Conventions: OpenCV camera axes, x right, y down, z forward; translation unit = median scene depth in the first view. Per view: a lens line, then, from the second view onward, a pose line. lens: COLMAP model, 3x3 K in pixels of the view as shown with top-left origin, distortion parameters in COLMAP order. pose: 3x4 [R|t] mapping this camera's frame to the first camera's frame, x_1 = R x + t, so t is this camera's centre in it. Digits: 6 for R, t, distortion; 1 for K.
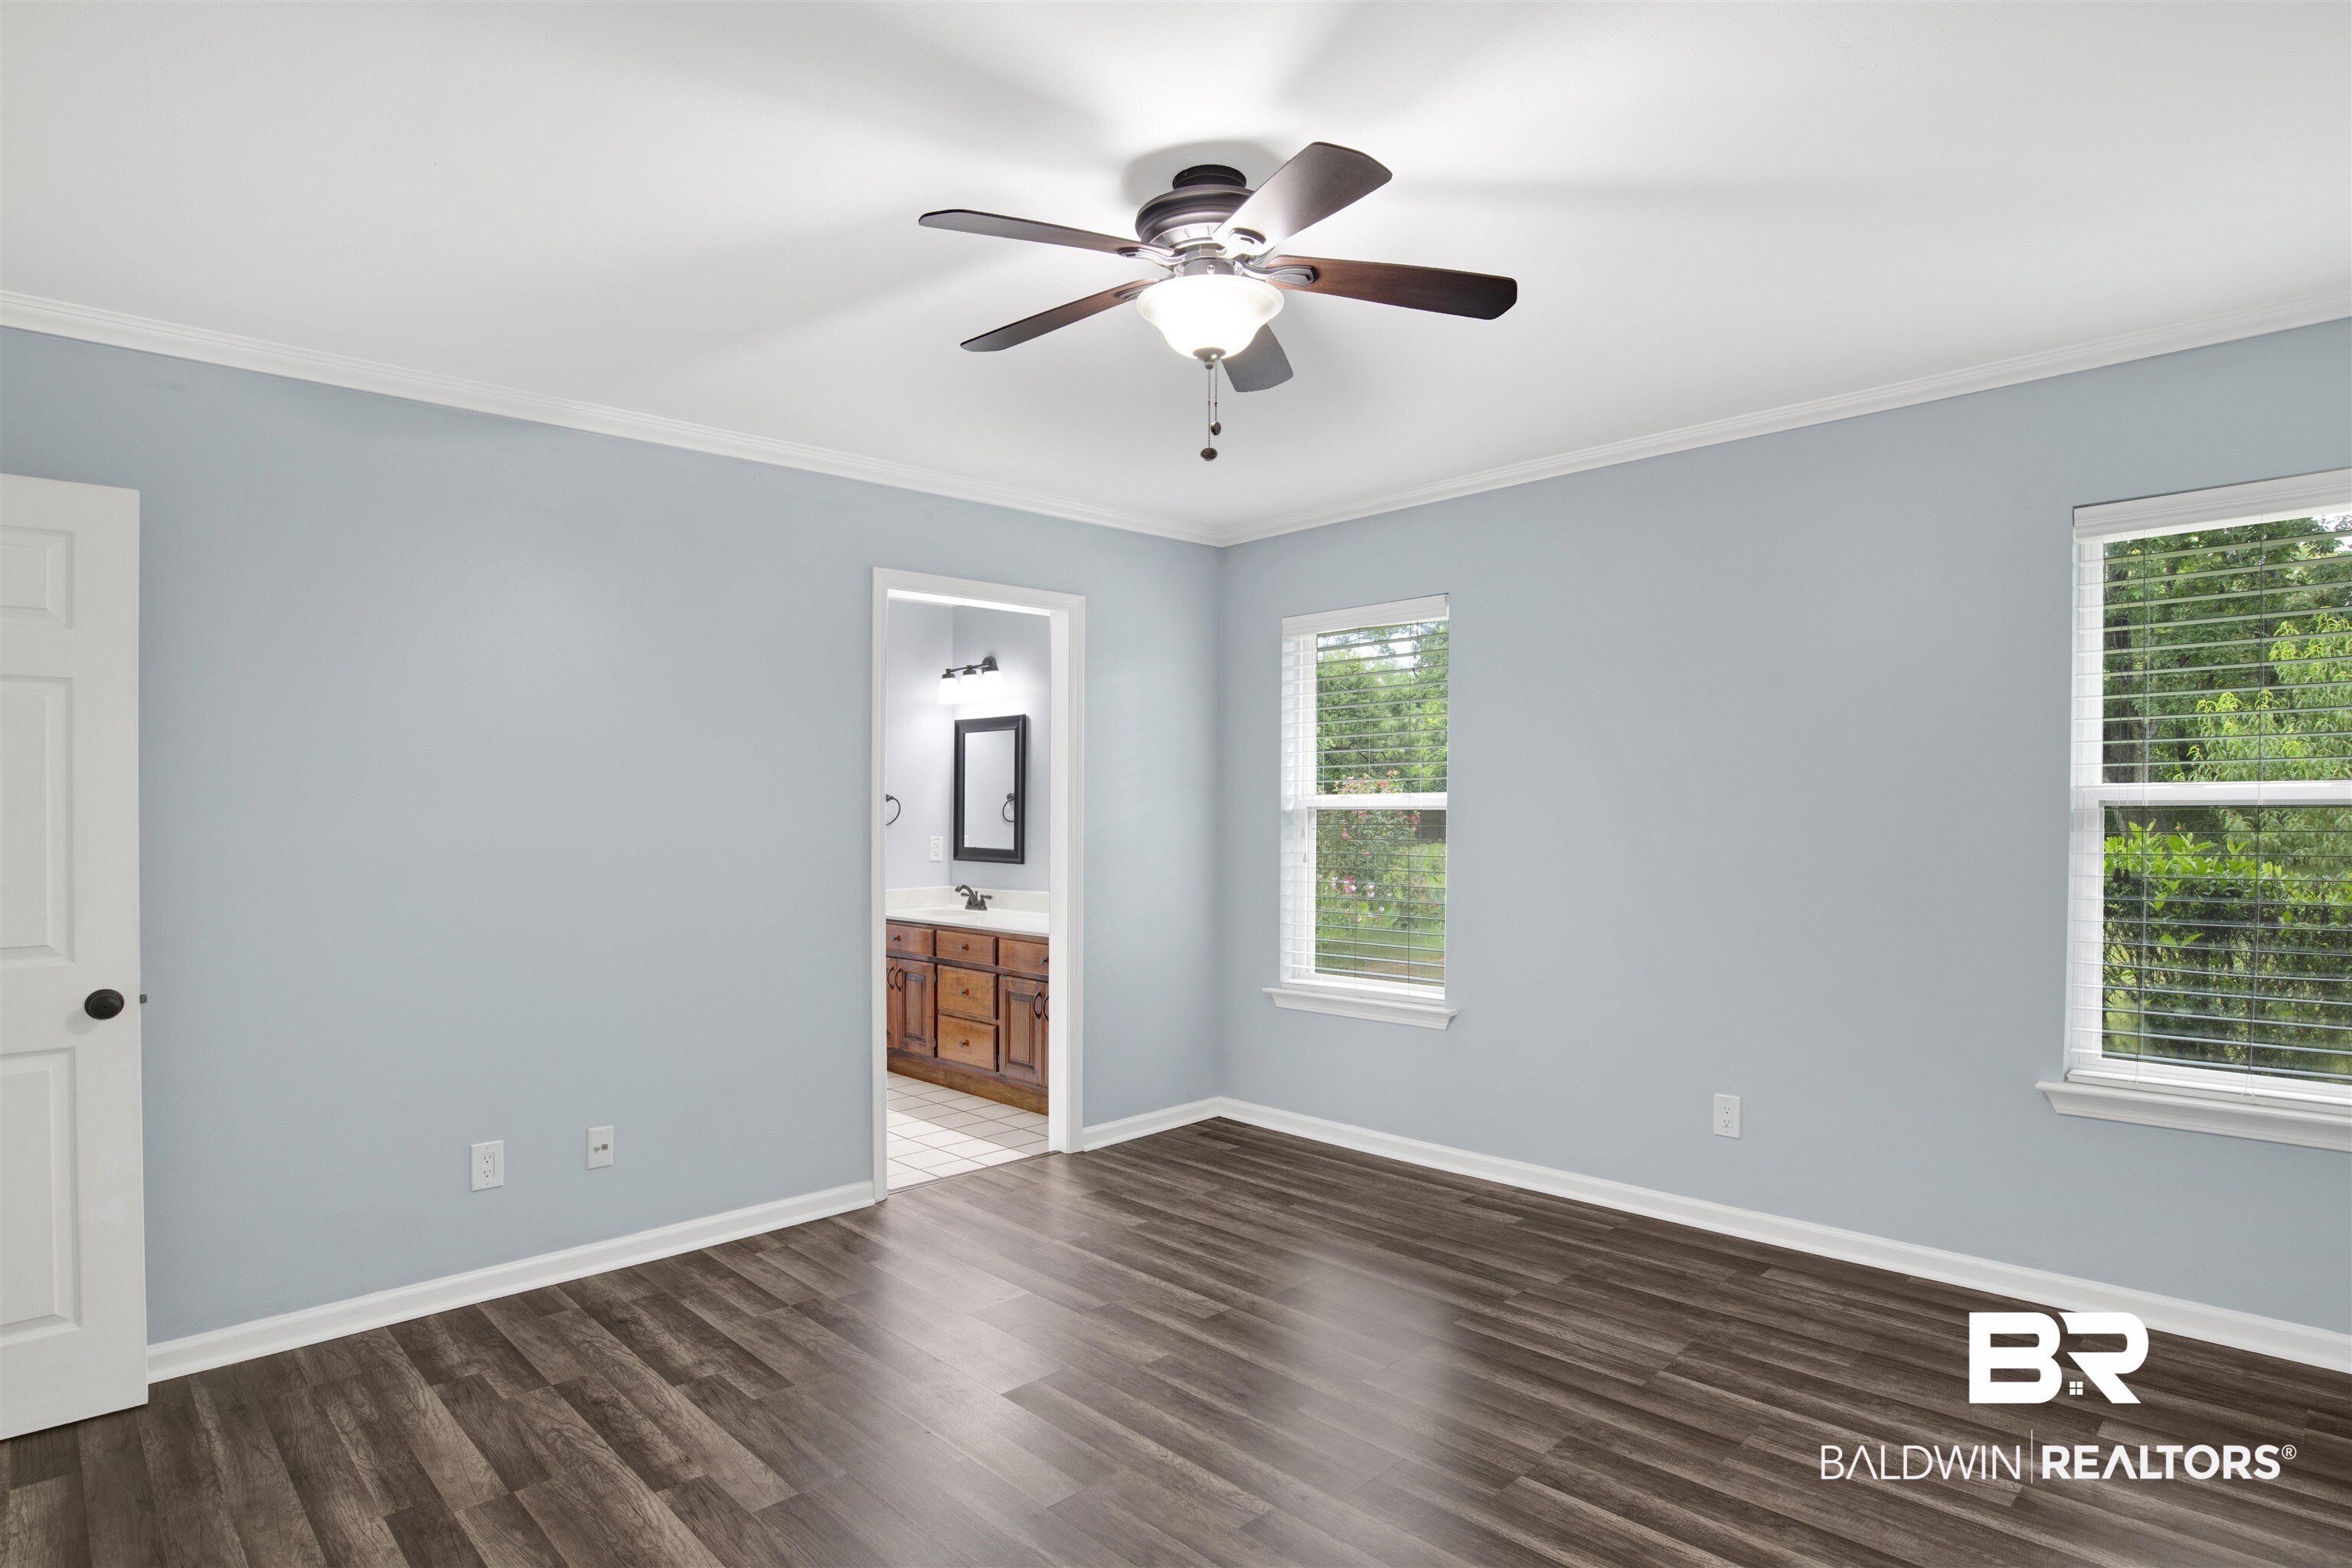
lens RADIAL K [[1244.7, 0, 1210.7], [0, 1244.7, 778.8], [0, 0, 1]] dist [-0.063131, 0.024521]
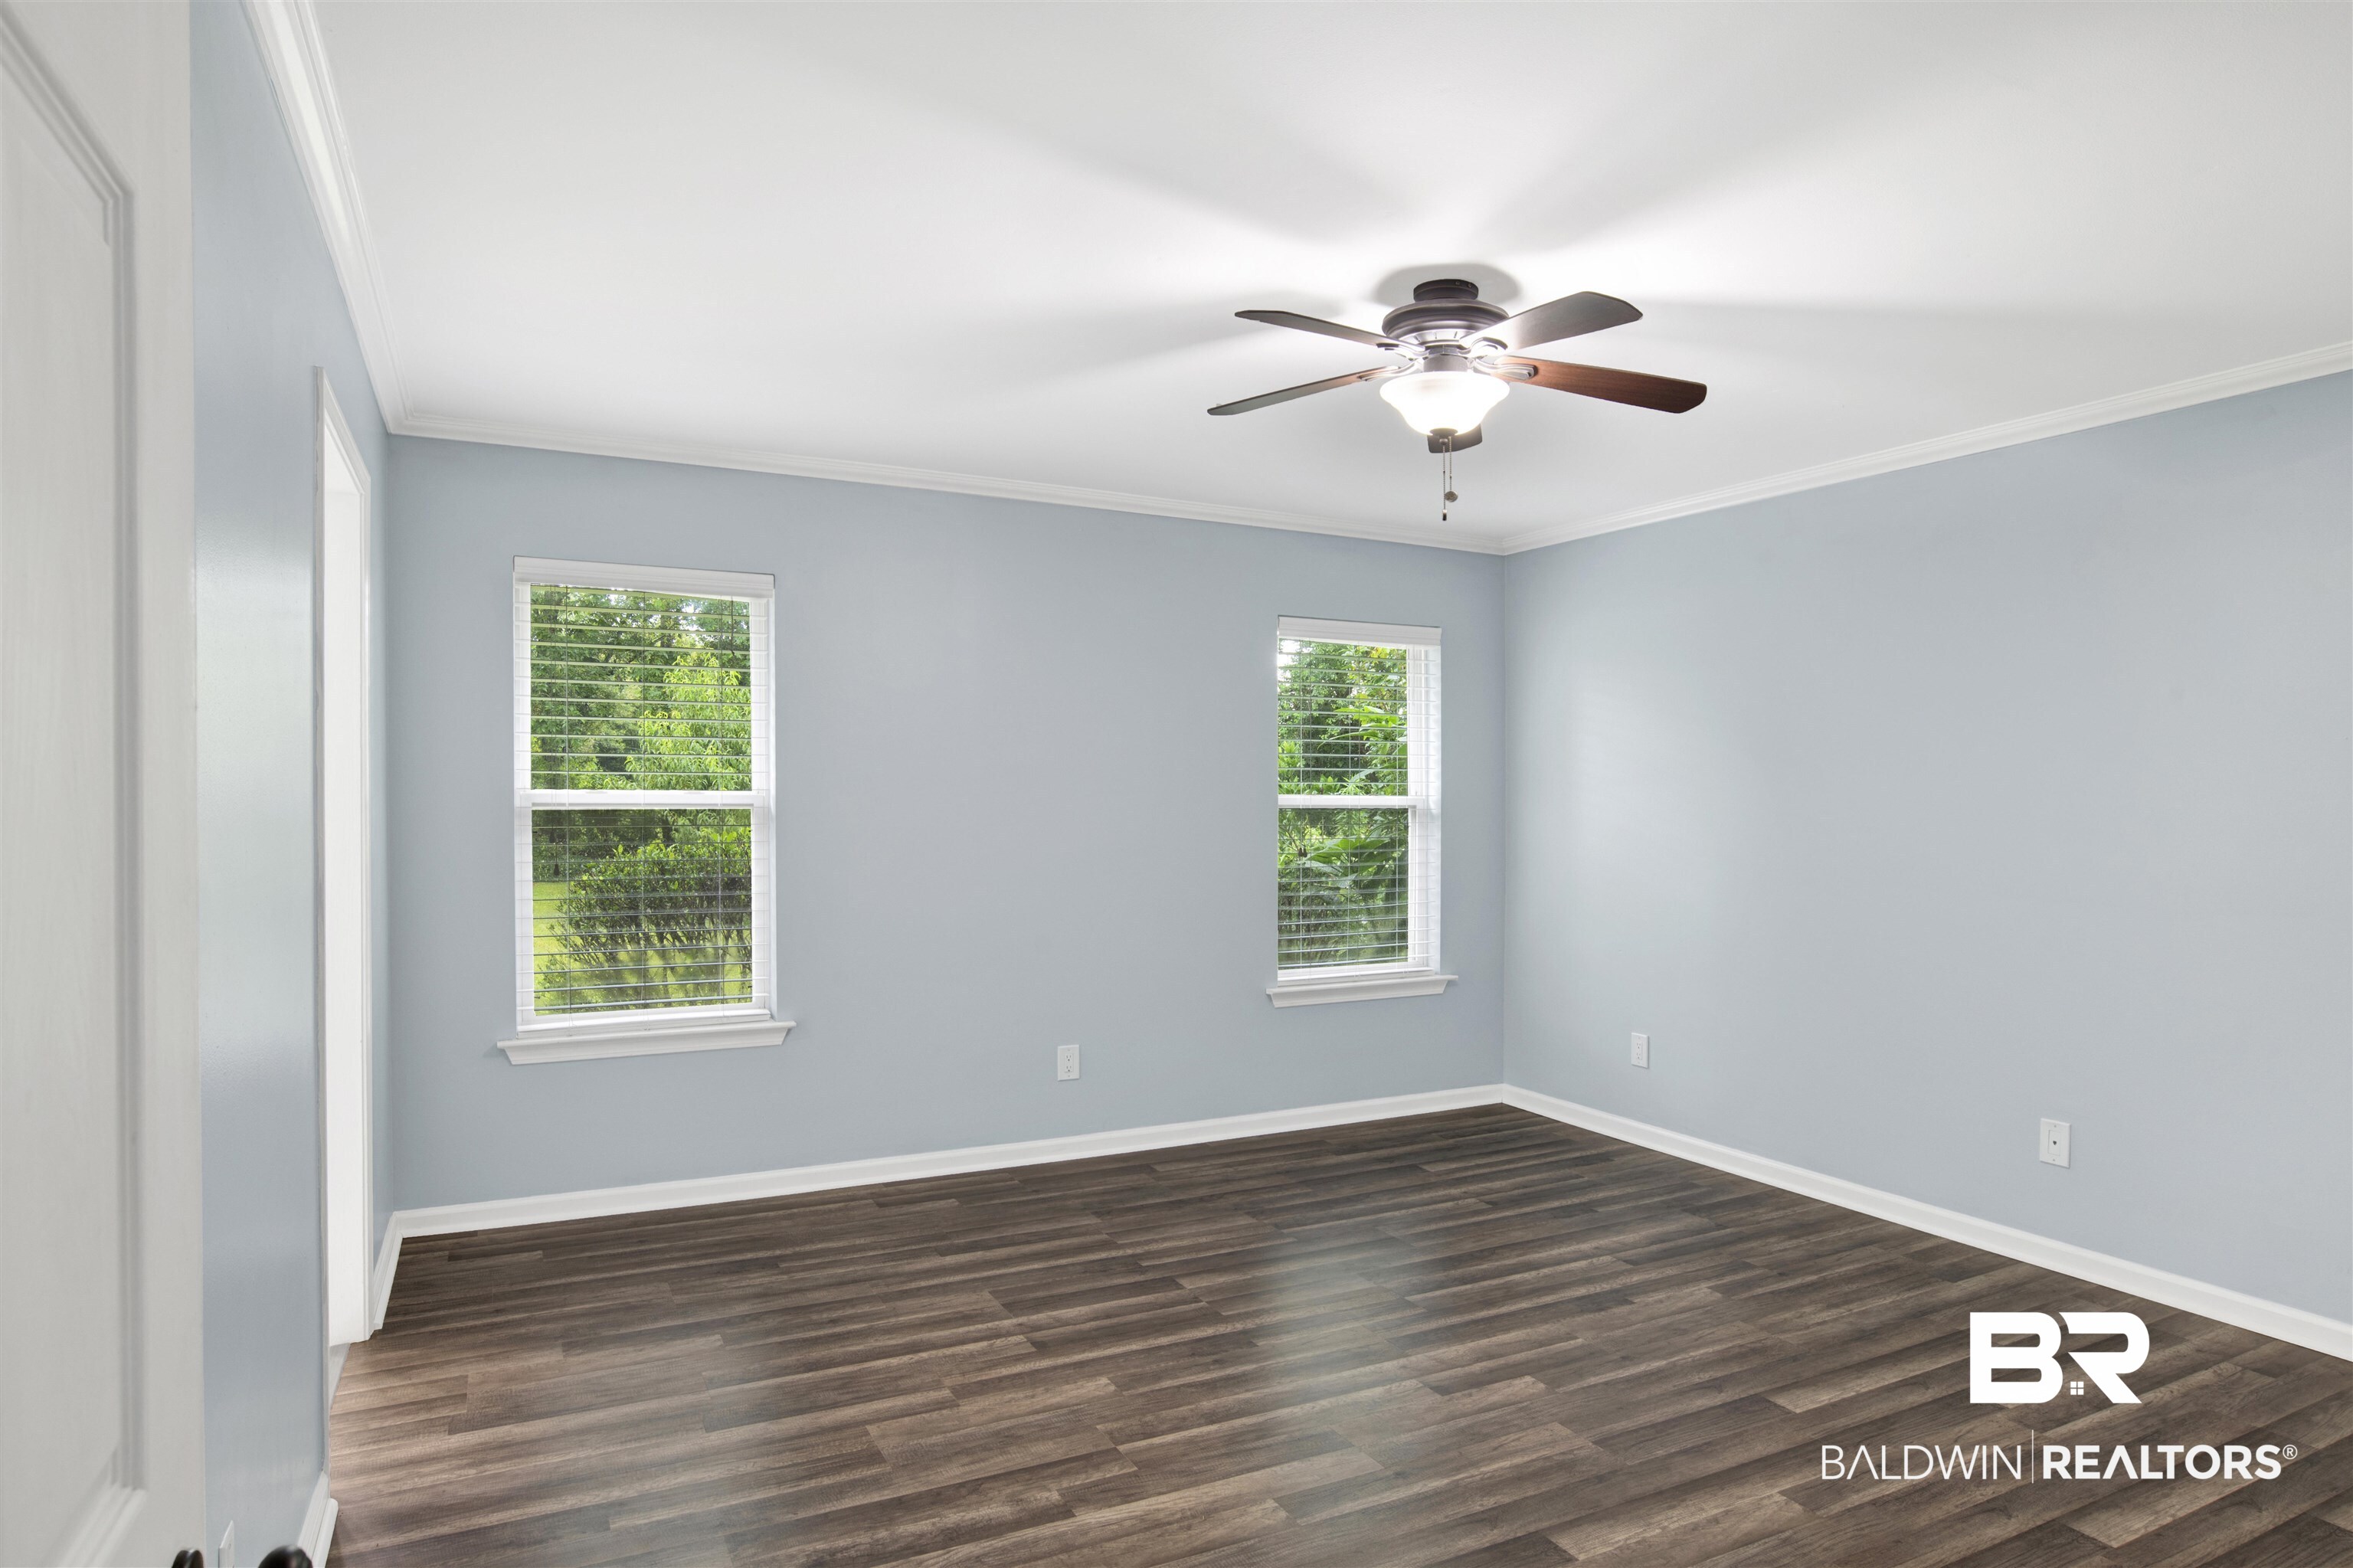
lens RADIAL K [[1245.2, 0, 1211.2], [0, 1245.2, 778.8], [0, 0, 1]] dist [-0.063131, 0.024521]
pose [[0.329257, 0.028907, 0.943798, -0.682231], [-0.025862, 0.999432, -0.021588, 0.016639], [-0.943886, -0.017300, 0.329818, 0.457893]]
